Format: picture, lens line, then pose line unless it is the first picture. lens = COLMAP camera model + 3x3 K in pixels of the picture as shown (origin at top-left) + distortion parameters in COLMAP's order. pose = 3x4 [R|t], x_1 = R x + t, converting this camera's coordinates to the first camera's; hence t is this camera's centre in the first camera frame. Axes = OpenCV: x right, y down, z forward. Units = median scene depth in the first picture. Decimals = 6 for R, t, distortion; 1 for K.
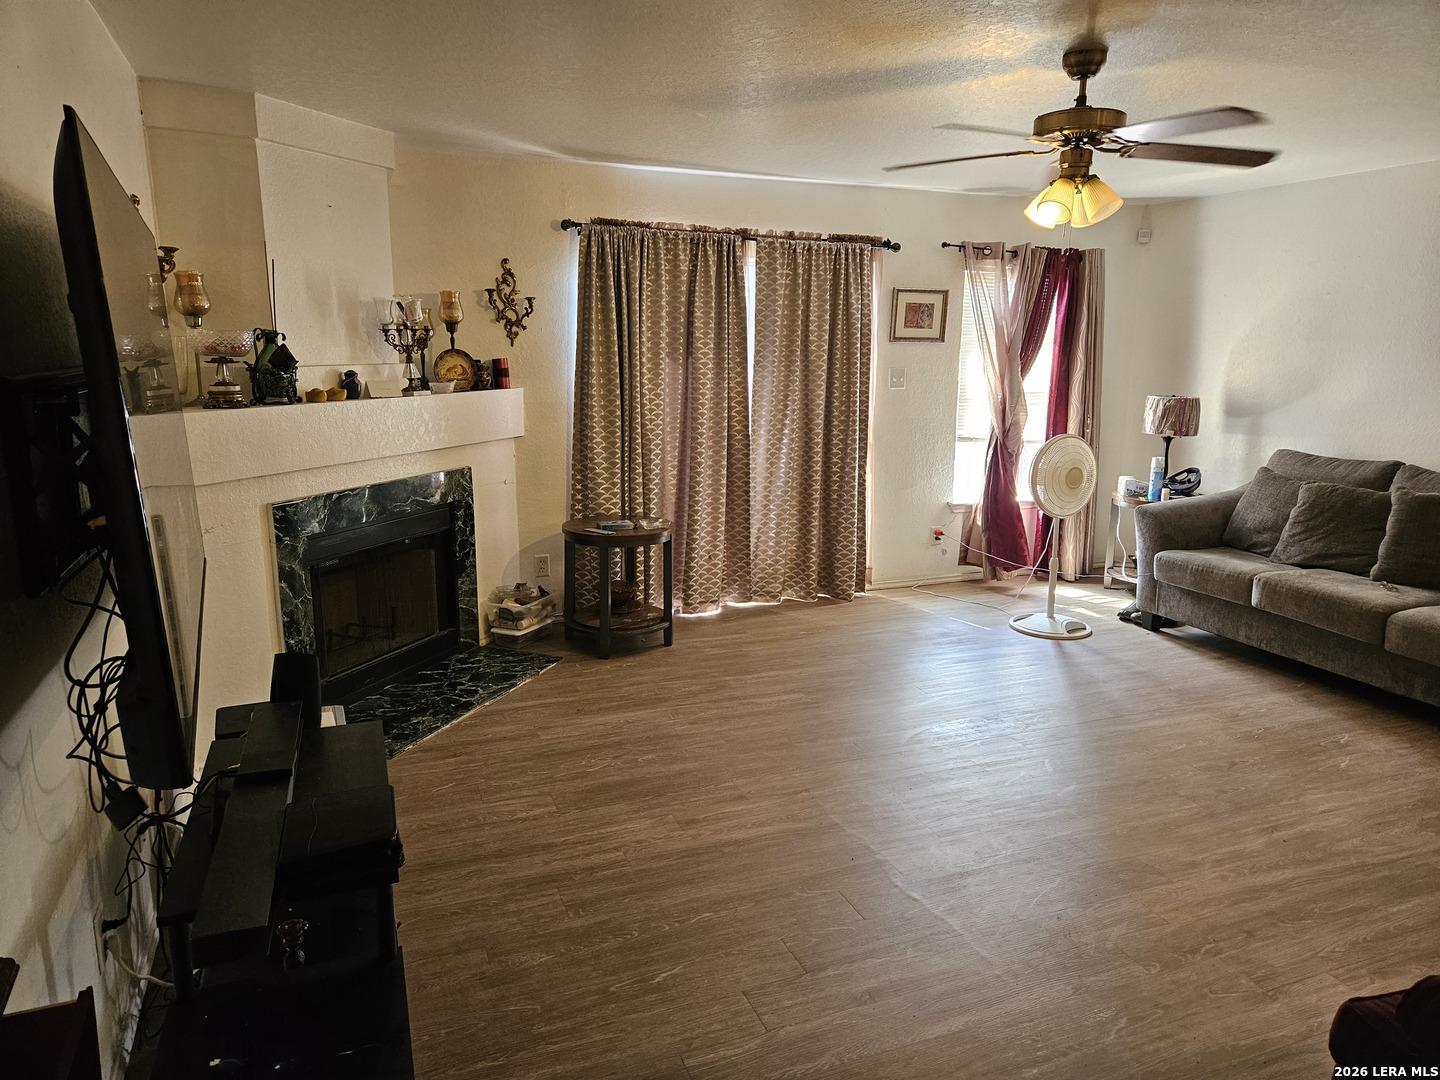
lens RADIAL K [[958.8, 0, 711.7], [0, 958.8, 530.8], [0, 0, 1]] dist [0.080632, -0.072585]
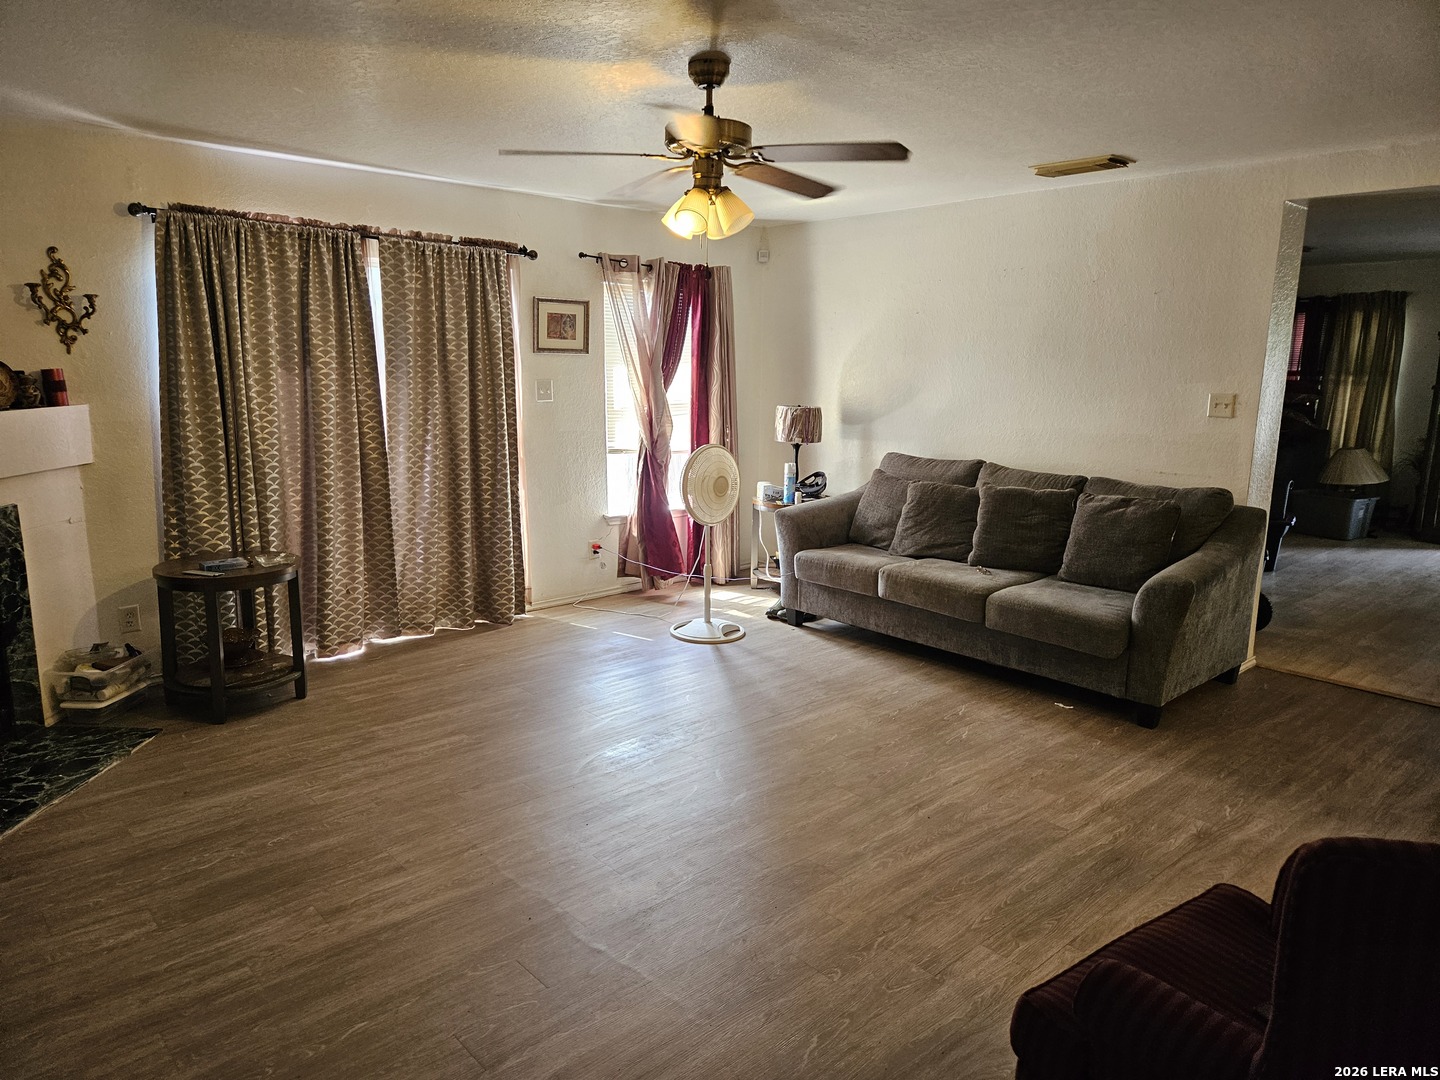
lens RADIAL K [[958.8, 0, 696.6], [0, 958.8, 531.2], [0, 0, 1]] dist [0.080632, -0.072585]
pose [[0.940504, -0.059902, 0.334460, 0.005967], [0.063974, 0.997951, -0.001164, -0.007263], [-0.333705, 0.022491, 0.942409, 0.048892]]
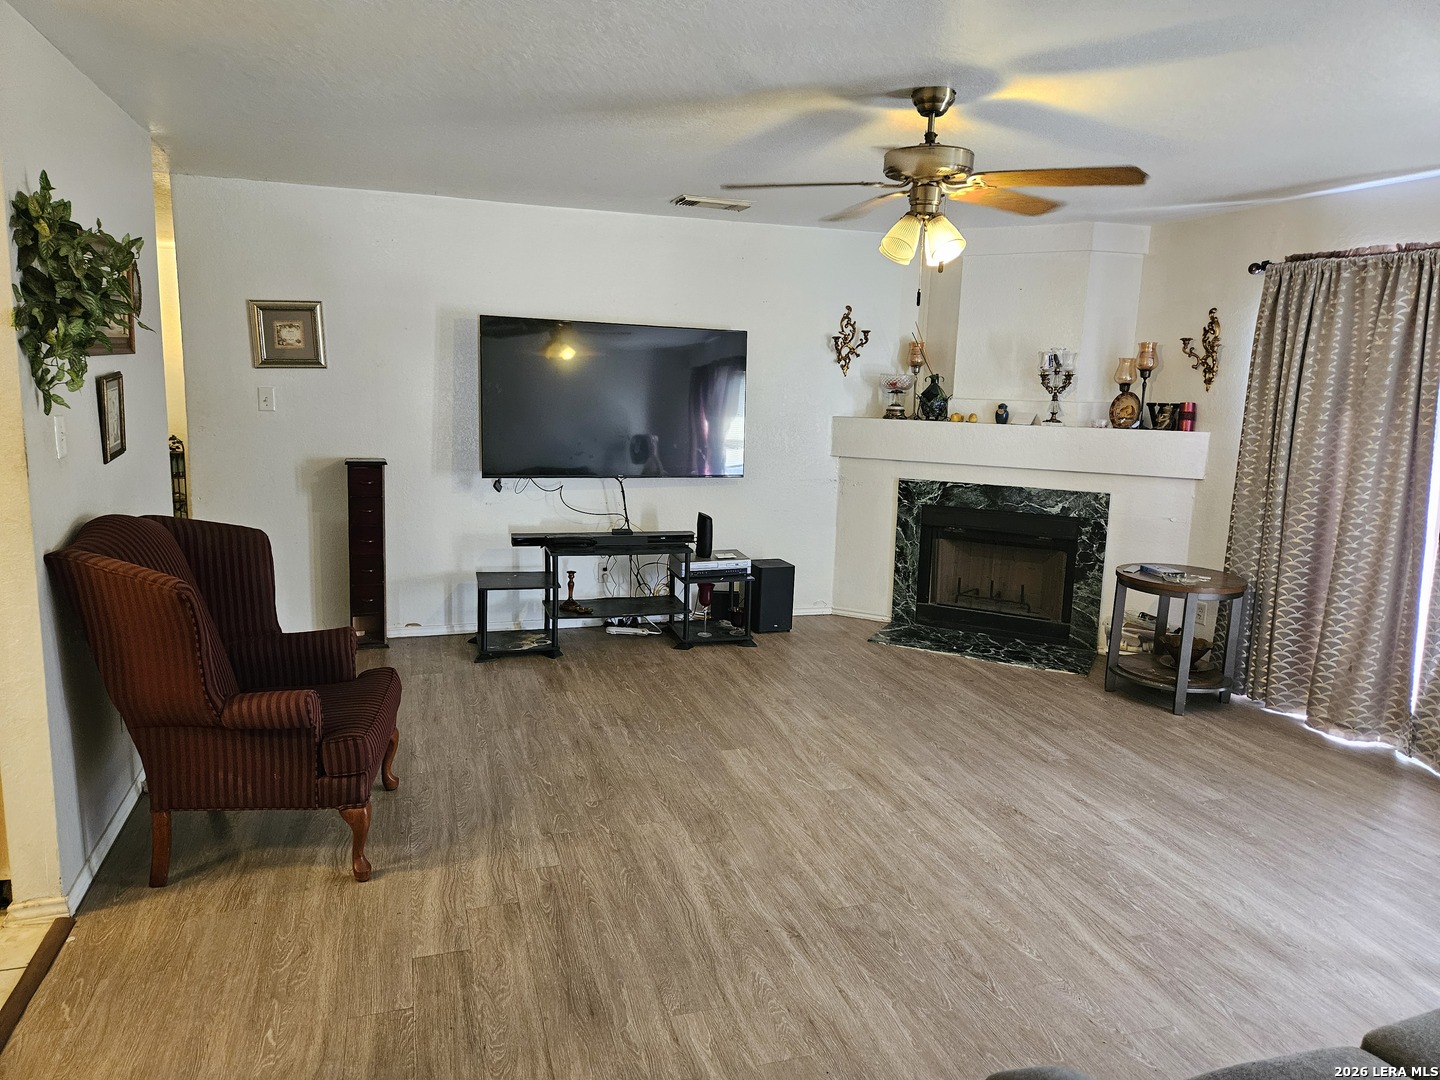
lens RADIAL K [[958.8, 0, 711.3], [0, 958.8, 530.4], [0, 0, 1]] dist [0.080632, -0.072585]
pose [[-0.078378, 0.155674, -0.984694, 0.889296], [-0.220976, 0.960449, 0.169430, -0.110016], [0.972125, 0.230873, -0.040877, 0.570738]]
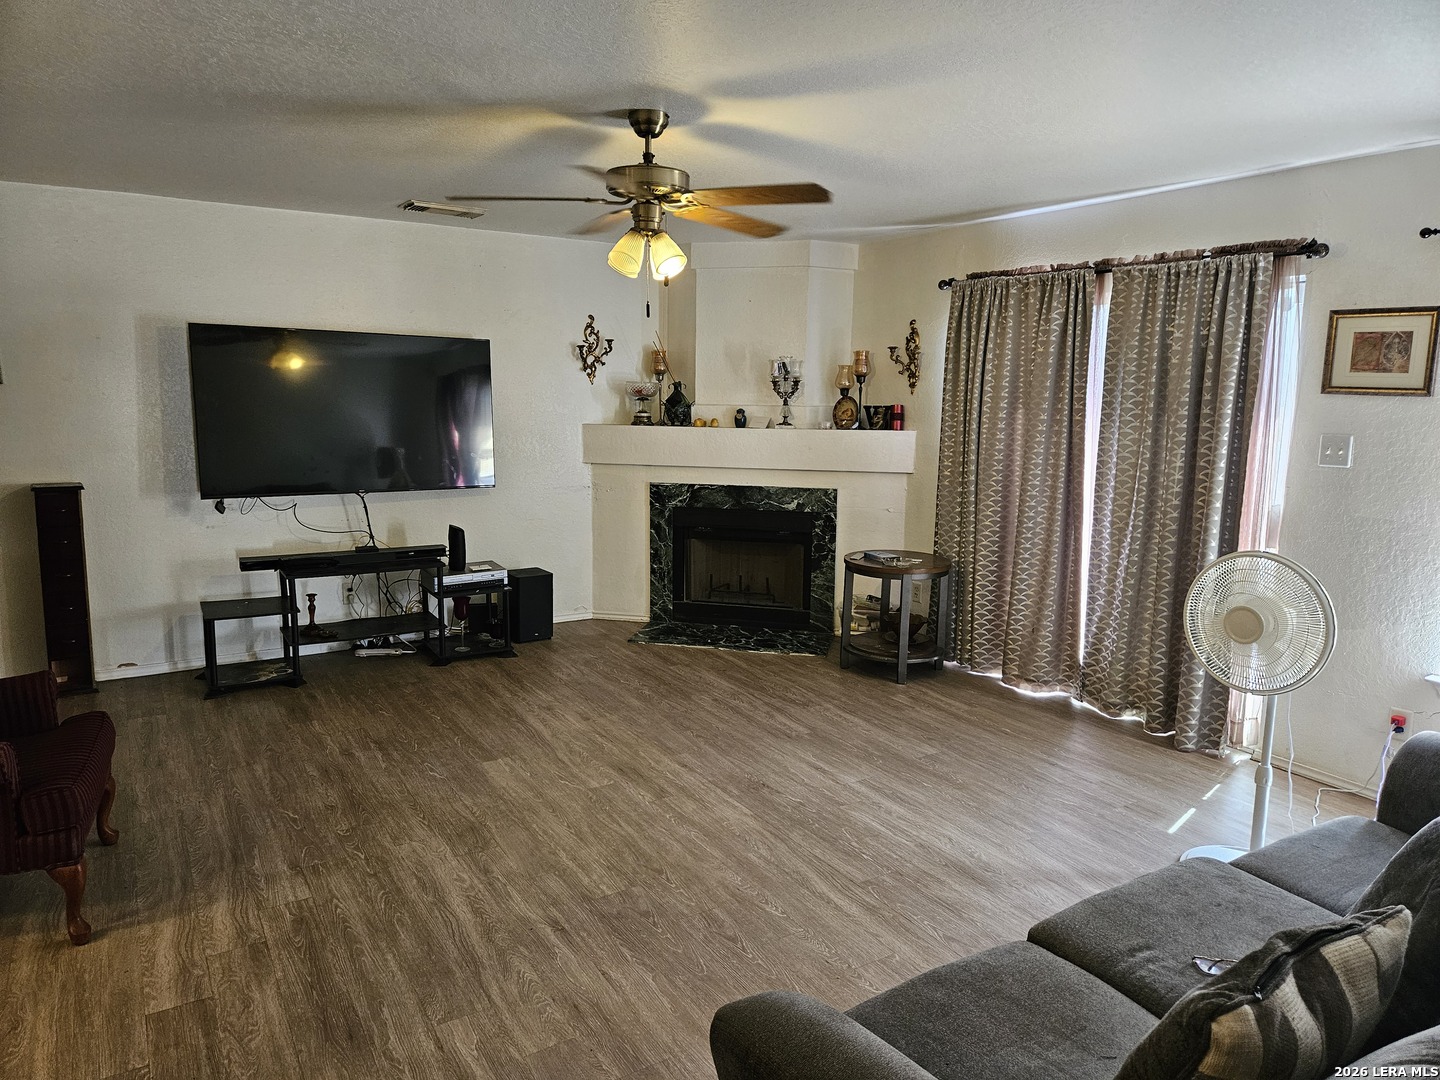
lens RADIAL K [[958.8, 0, 707.8], [0, 958.8, 542.5], [0, 0, 1]] dist [0.080632, -0.072585]
pose [[0.165542, 0.157844, -0.973489, 0.910406], [-0.202661, 0.971486, 0.123057, -0.113460], [0.965155, 0.176918, 0.192810, 0.582052]]
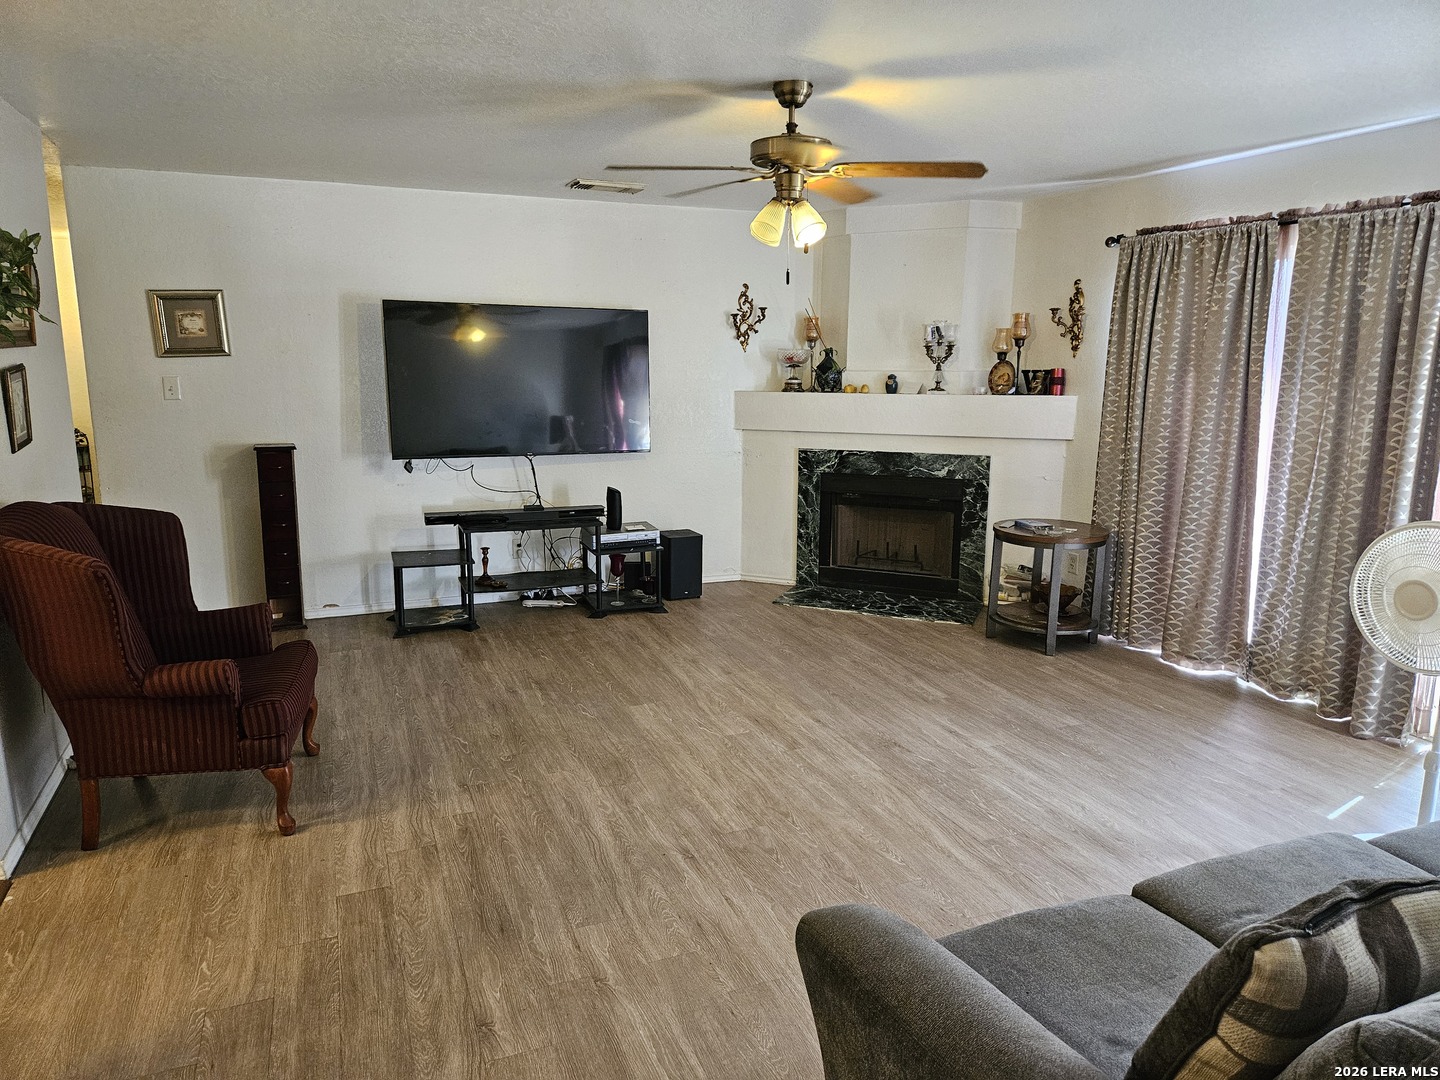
lens RADIAL K [[958.8, 0, 701.9], [0, 958.8, 539.9], [0, 0, 1]] dist [0.080632, -0.072585]
pose [[-0.011048, 0.187355, -0.982230, 0.941922], [-0.196944, 0.962642, 0.185833, -0.114629], [0.980353, 0.195497, 0.026263, 0.600644]]
